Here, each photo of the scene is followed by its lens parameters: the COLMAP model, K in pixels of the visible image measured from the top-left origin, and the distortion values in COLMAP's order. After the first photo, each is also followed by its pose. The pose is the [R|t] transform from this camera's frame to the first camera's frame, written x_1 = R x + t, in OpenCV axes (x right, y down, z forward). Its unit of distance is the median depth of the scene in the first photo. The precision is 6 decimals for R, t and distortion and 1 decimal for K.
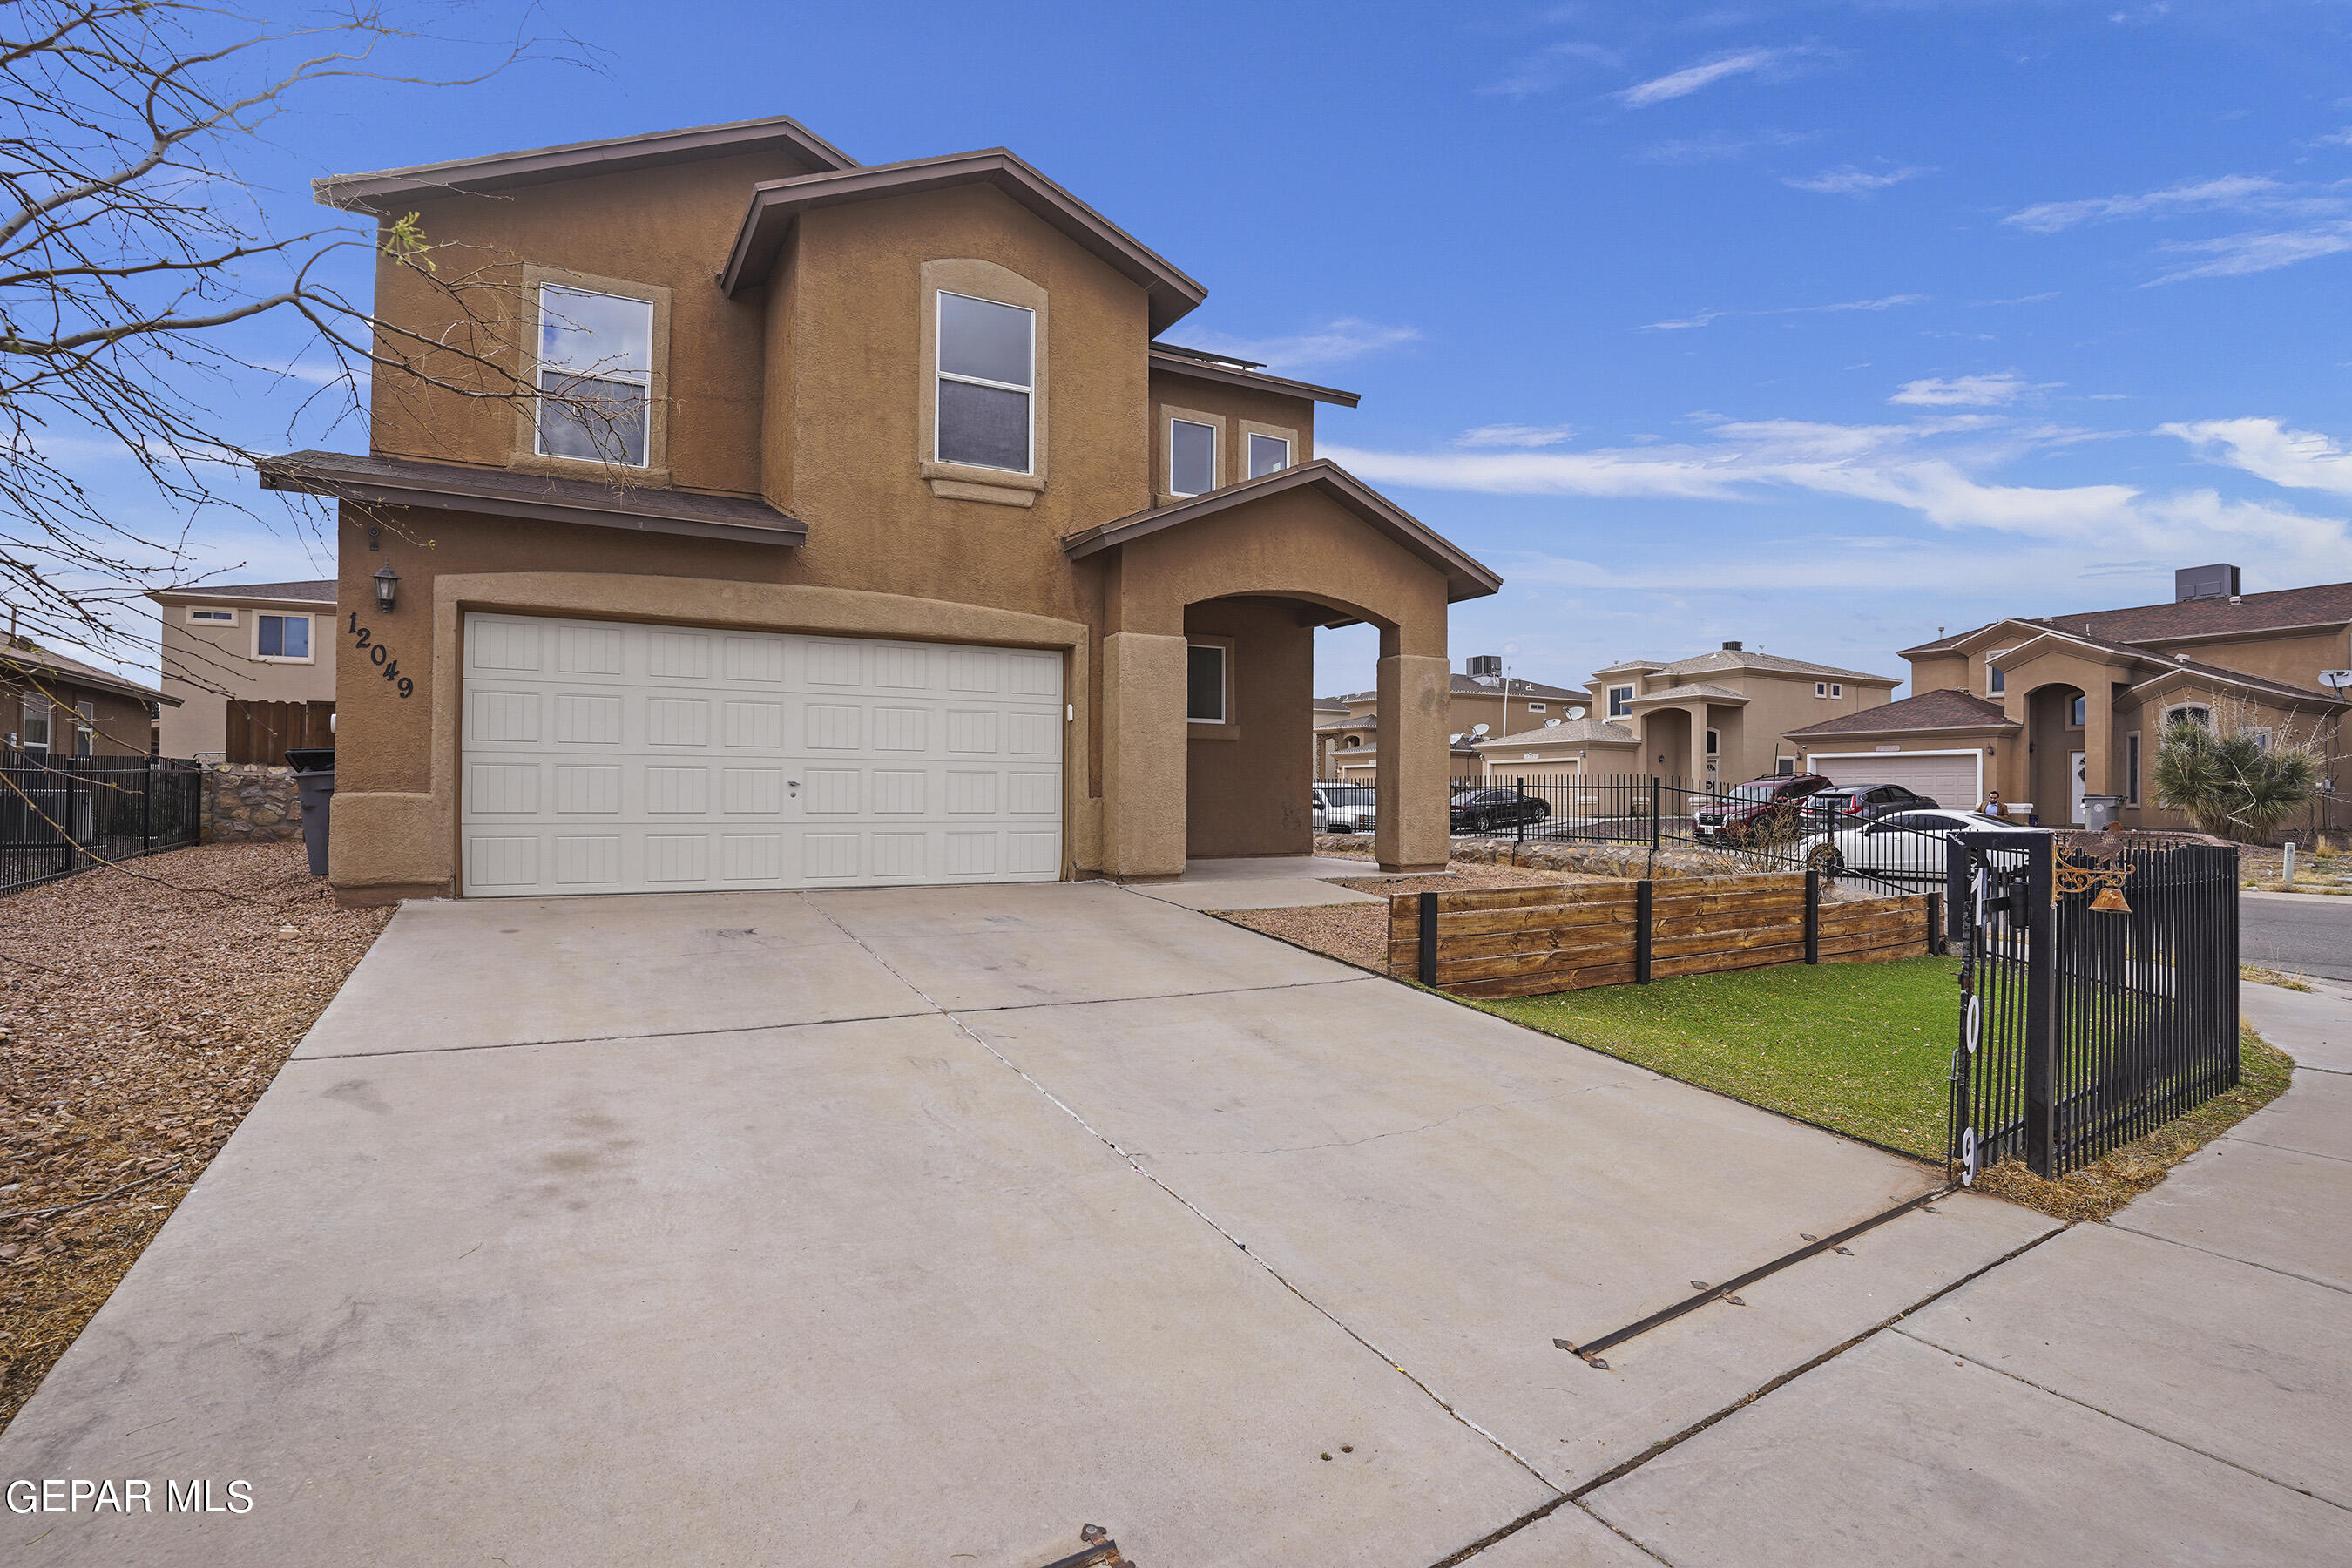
lens RADIAL K [[1176.8, 0, 1166.4], [0, 1176.8, 766.4], [0, 0, 1]] dist [-0.090674, 0.054682]
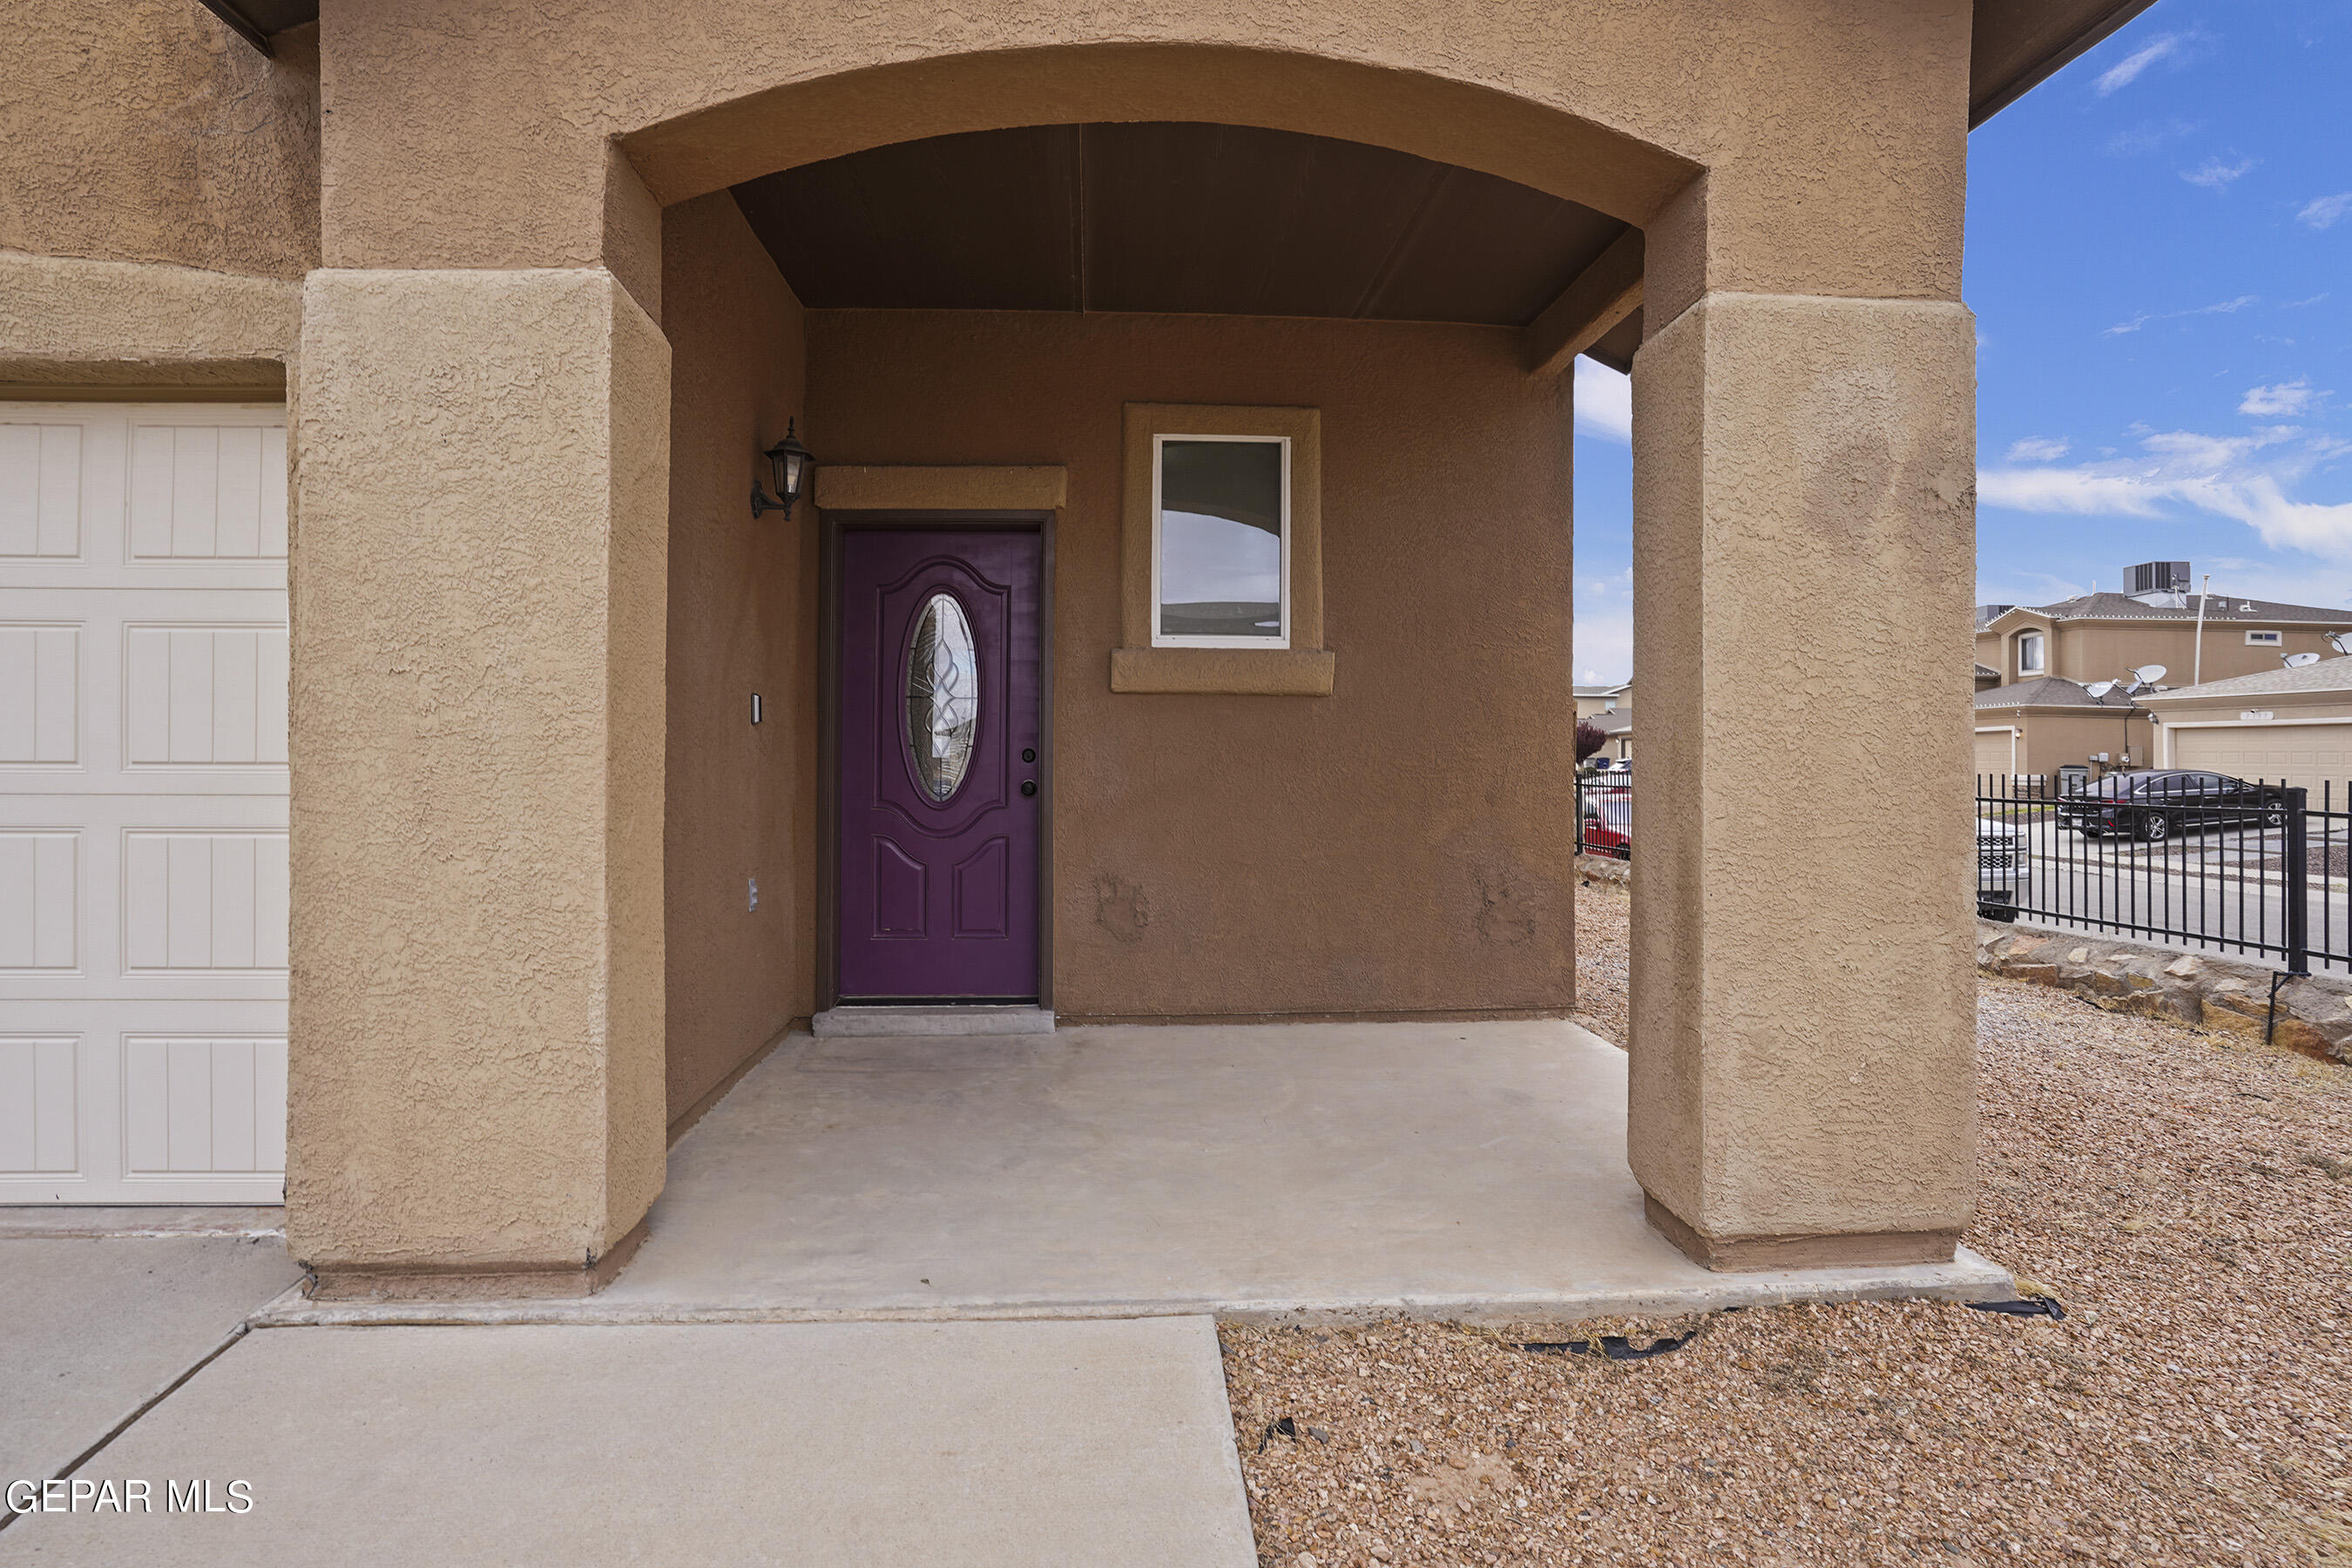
lens RADIAL K [[1242.9, 0, 1162.1], [0, 1242.9, 752.7], [0, 0, 1]] dist [-0.107552, 0.068874]
pose [[0.908954, -0.005452, -0.416860, 0.231799], [0.011650, 0.999856, 0.012326, -0.013742], [0.416733, -0.016060, 0.908887, 0.860304]]
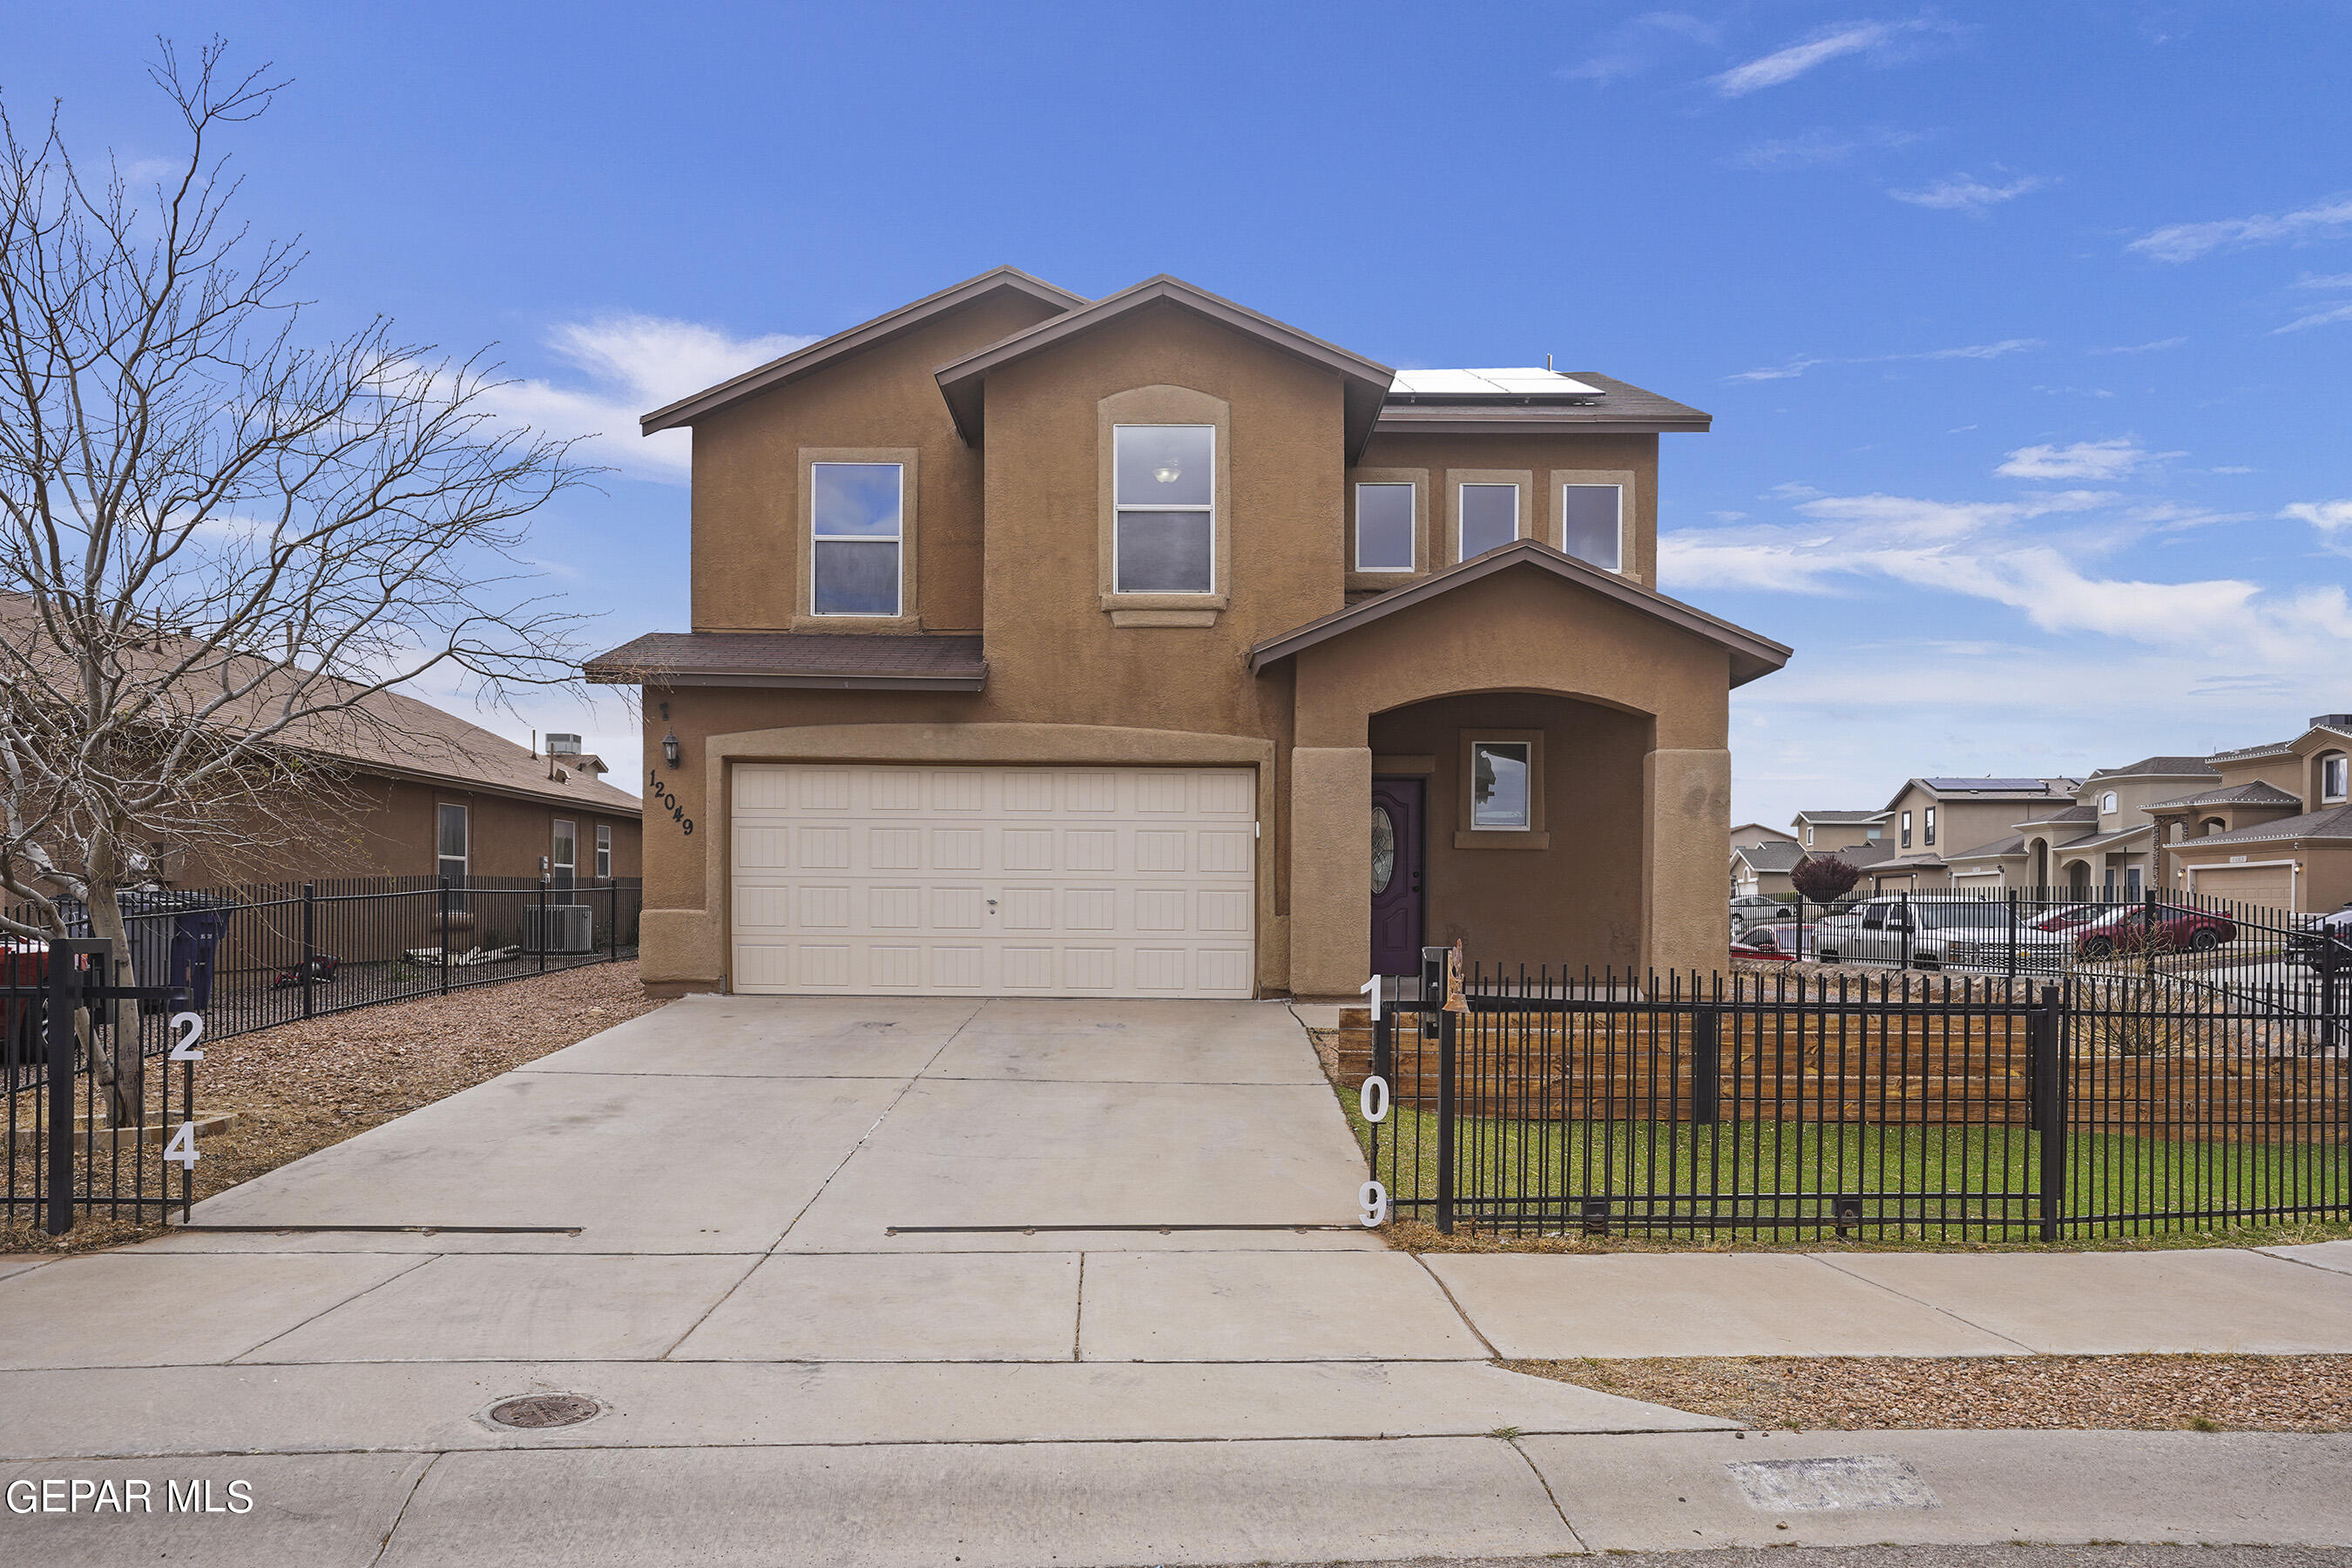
lens RADIAL K [[1657.9, 0, 1094.1], [0, 1657.9, 905.5], [0, 0, 1]] dist [0.001697, 0.004948]
pose [[0.858928, 0.001469, -0.512094, 0.537459], [0.009275, 0.999787, 0.018424, -0.009244], [0.512012, -0.020575, 0.858732, -0.285947]]
